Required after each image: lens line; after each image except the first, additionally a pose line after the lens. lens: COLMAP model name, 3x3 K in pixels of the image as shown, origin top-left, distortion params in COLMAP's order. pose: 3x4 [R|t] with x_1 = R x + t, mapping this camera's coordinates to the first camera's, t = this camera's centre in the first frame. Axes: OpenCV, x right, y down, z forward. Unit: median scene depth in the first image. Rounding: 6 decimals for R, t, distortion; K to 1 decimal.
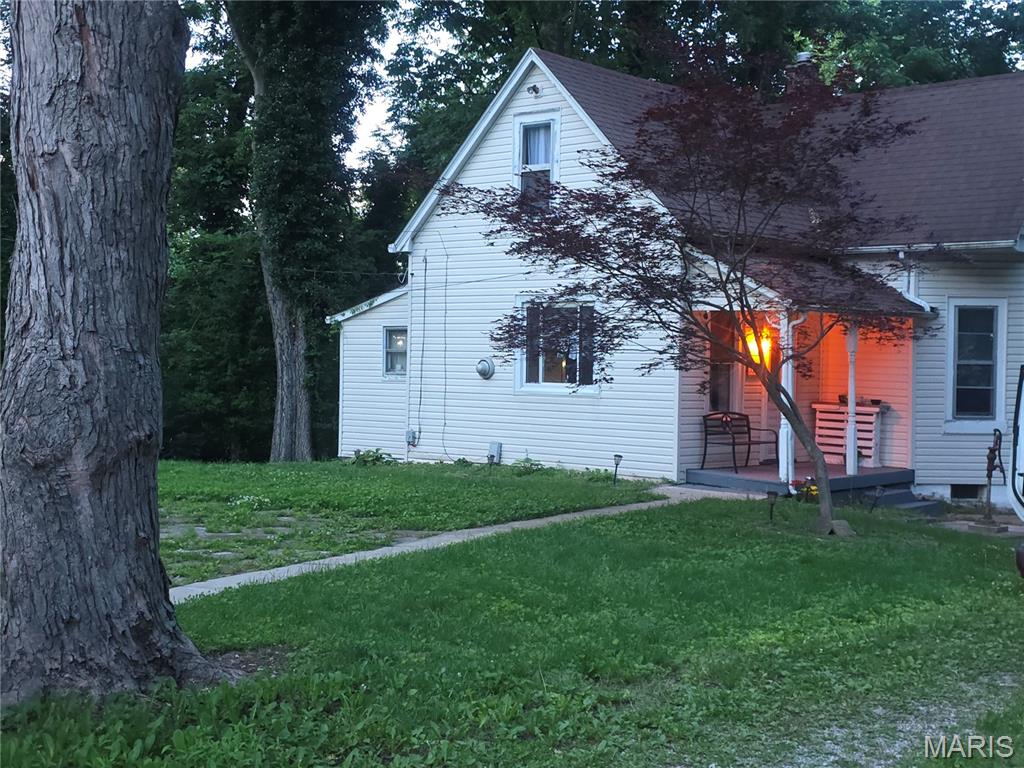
lens RADIAL K [[1431.5, 0, 511.9], [0, 1431.5, 382.2], [0, 0, 1]] dist [0.046587, 0.000000]
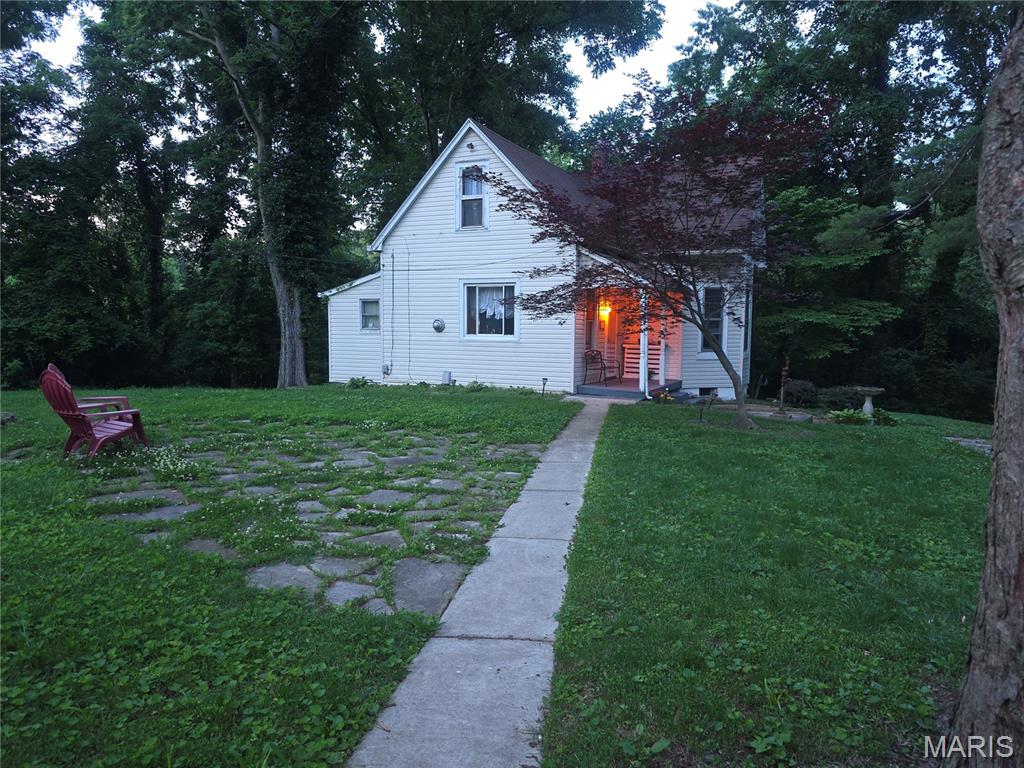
lens RADIAL K [[683.2, 0, 512.4], [0, 683.2, 387.9], [0, 0, 1]] dist [0.005000, -0.002117]
pose [[0.961345, -0.033141, 0.273346, -0.142838], [0.011149, 0.996601, 0.081620, -0.001090], [-0.275122, -0.075418, 0.958447, 0.234199]]
